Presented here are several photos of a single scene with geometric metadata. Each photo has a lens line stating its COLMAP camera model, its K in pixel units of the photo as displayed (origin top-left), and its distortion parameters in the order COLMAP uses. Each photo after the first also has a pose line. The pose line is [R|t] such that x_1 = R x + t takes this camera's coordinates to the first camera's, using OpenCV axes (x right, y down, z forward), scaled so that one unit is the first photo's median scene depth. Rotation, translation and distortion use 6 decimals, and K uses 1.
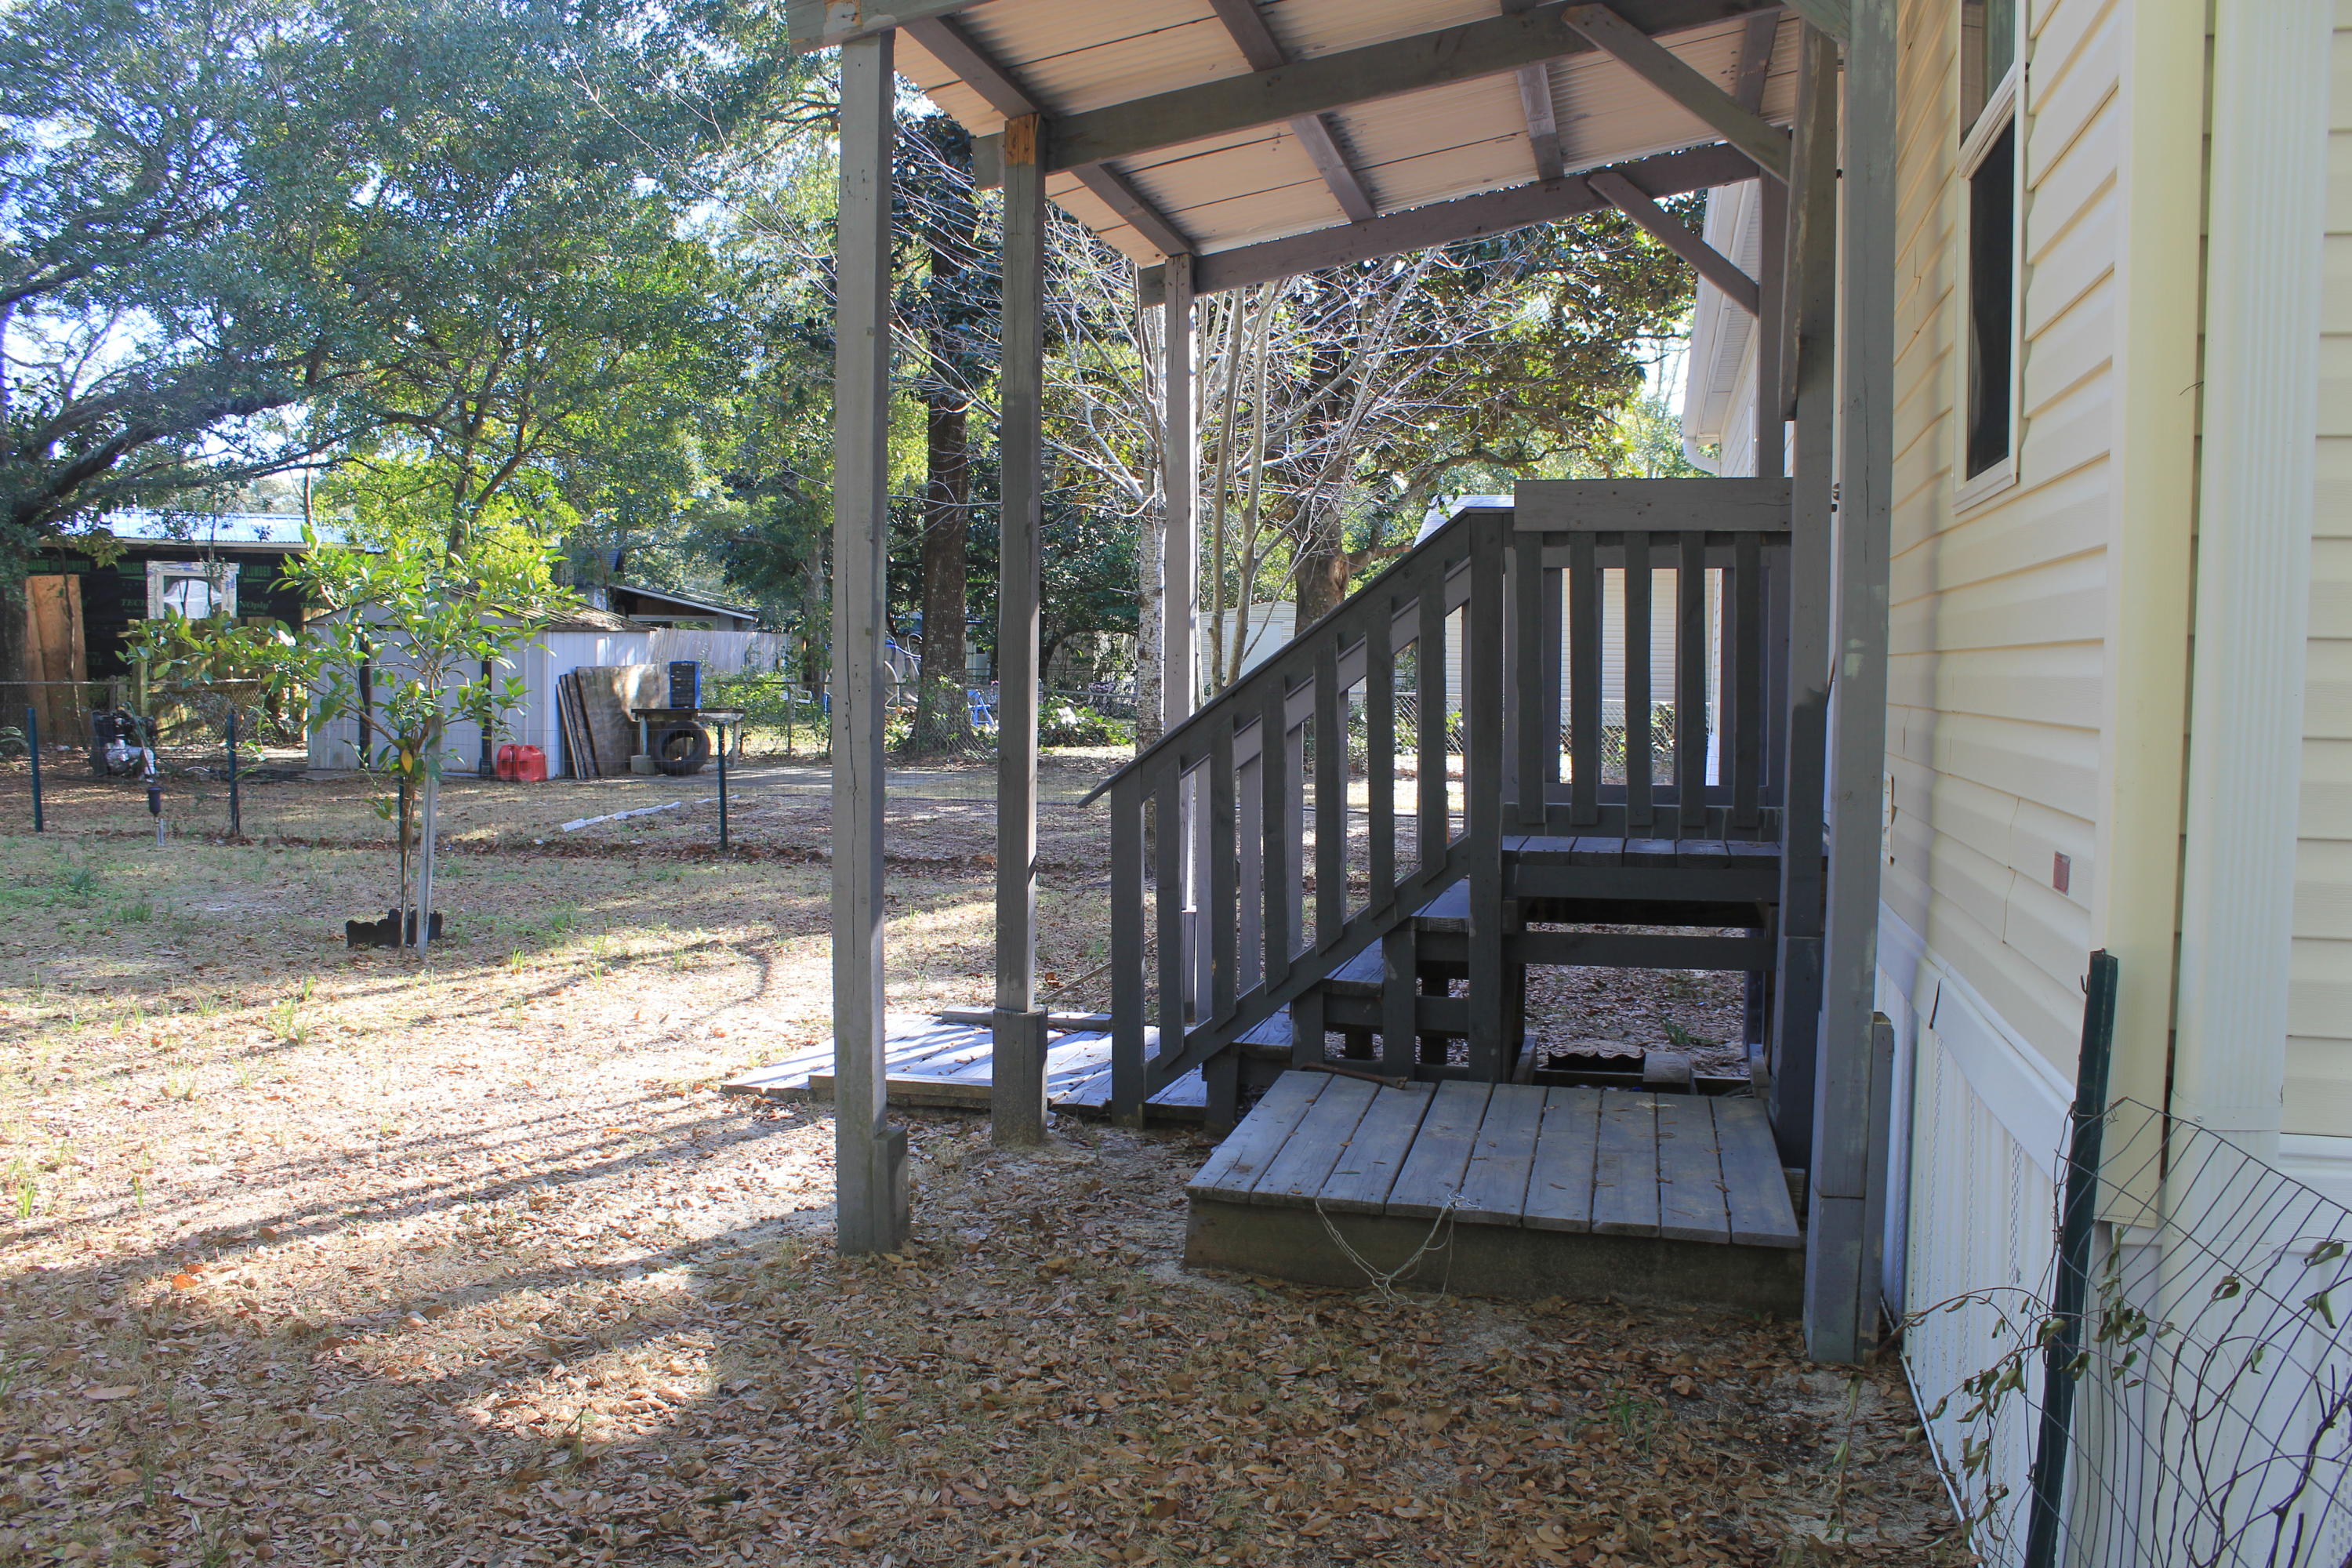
lens RADIAL K [[1945.9, 0, 1187.4], [0, 1945.9, 797.3], [0, 0, 1]] dist [-0.167314, 0.147767]
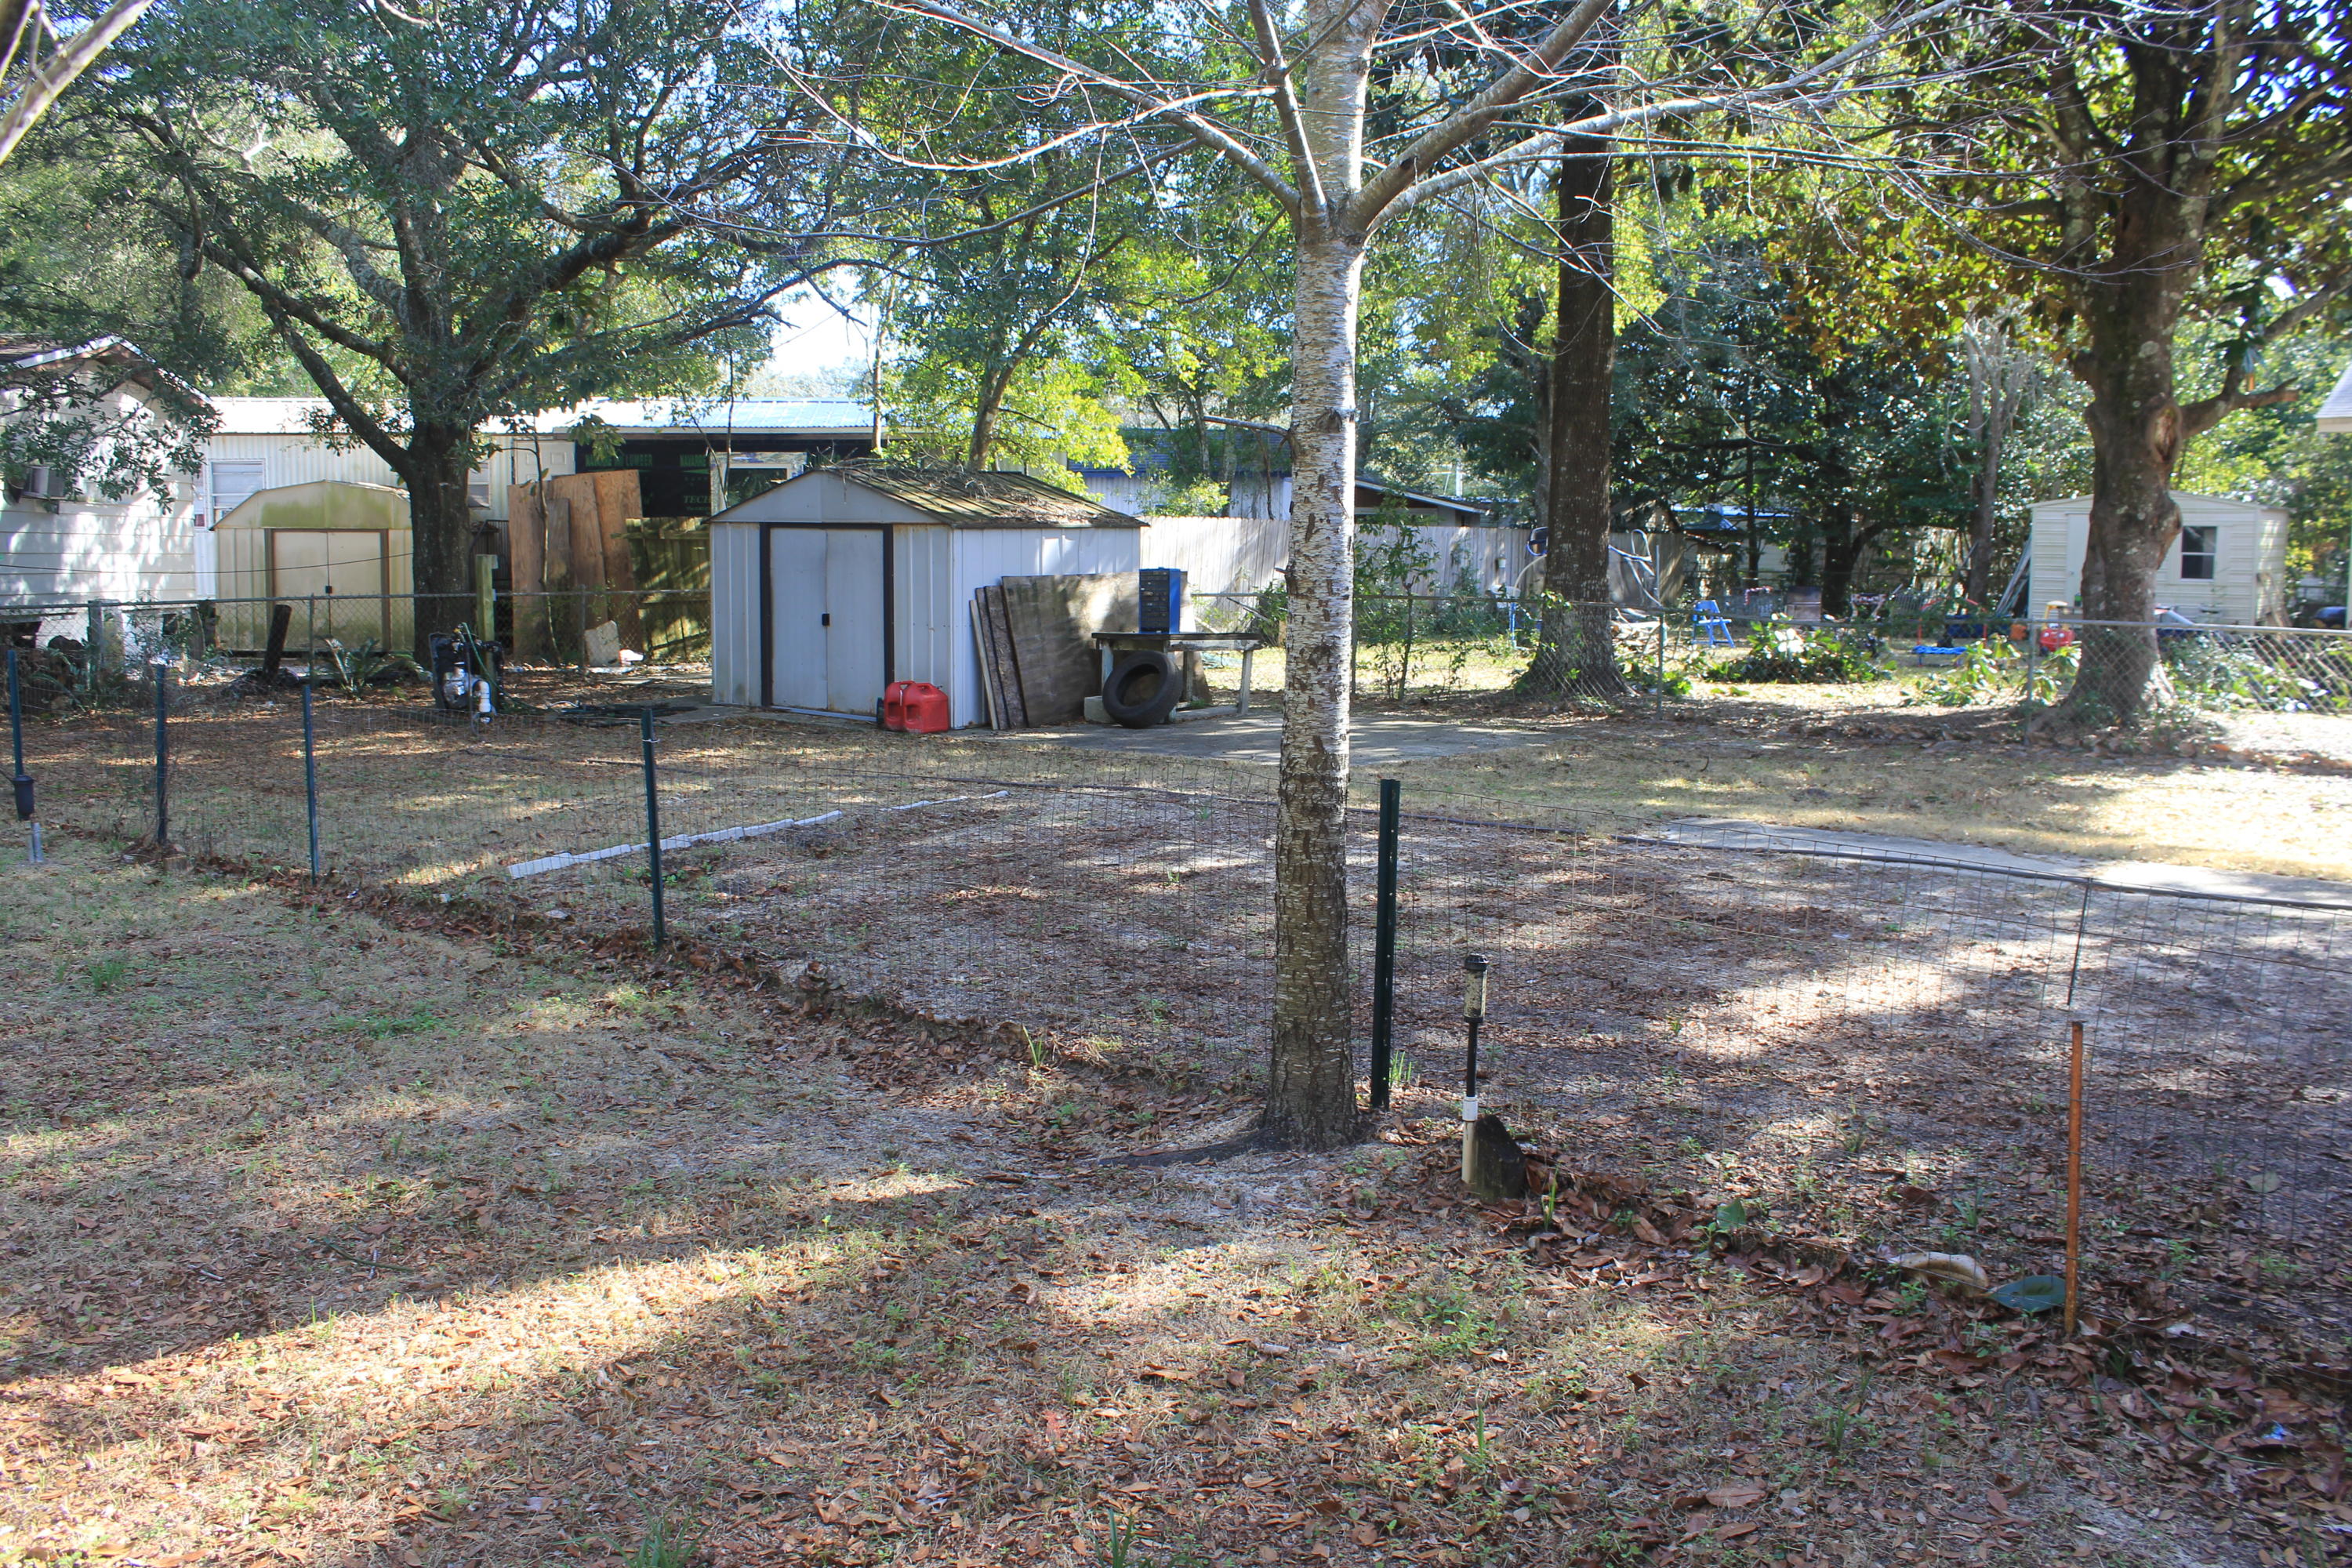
lens RADIAL K [[1945.9, 0, 1187.4], [0, 1945.9, 797.3], [0, 0, 1]] dist [-0.167314, 0.147767]
pose [[0.901226, 0.048452, -0.430633, 0.070059], [-0.025092, 0.997897, 0.059765, -0.029315], [0.432623, -0.043056, 0.900546, 0.349183]]
